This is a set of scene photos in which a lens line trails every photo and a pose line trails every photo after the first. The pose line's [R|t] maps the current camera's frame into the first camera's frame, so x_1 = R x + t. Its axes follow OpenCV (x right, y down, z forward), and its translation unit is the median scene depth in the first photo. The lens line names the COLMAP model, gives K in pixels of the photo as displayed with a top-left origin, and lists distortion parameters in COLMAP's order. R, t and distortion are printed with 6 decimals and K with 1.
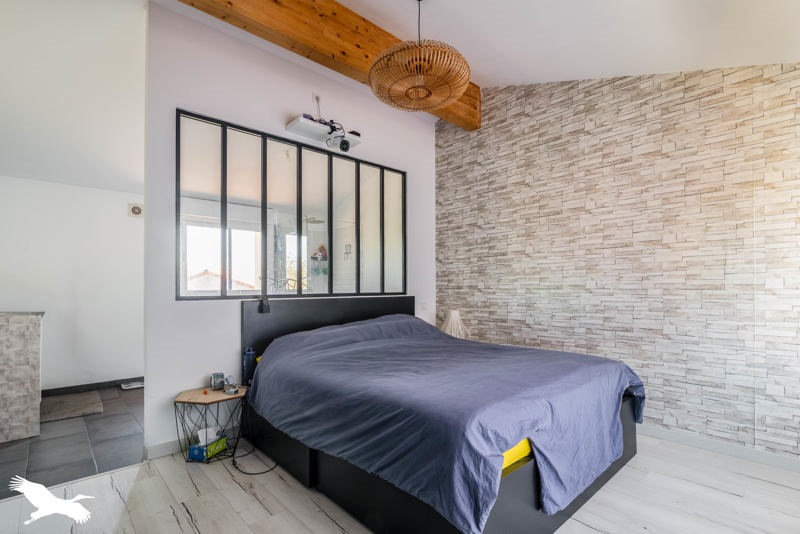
lens RADIAL K [[369.0, 0, 390.5], [0, 369.0, 288.9], [0, 0, 1]] dist [-0.000215, -0.000202]
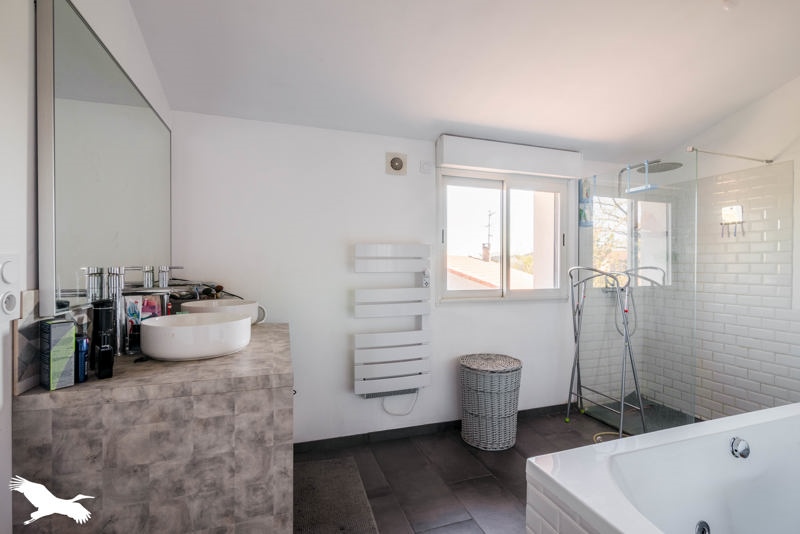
lens RADIAL K [[369.0, 0, 401.6], [0, 369.0, 266.1], [0, 0, 1]] dist [-0.000215, -0.000202]
pose [[0.914129, 0.001491, -0.405420, -0.700803], [0.000388, 0.999990, 0.004553, -0.065226], [0.405423, -0.004319, 0.914119, 0.702477]]
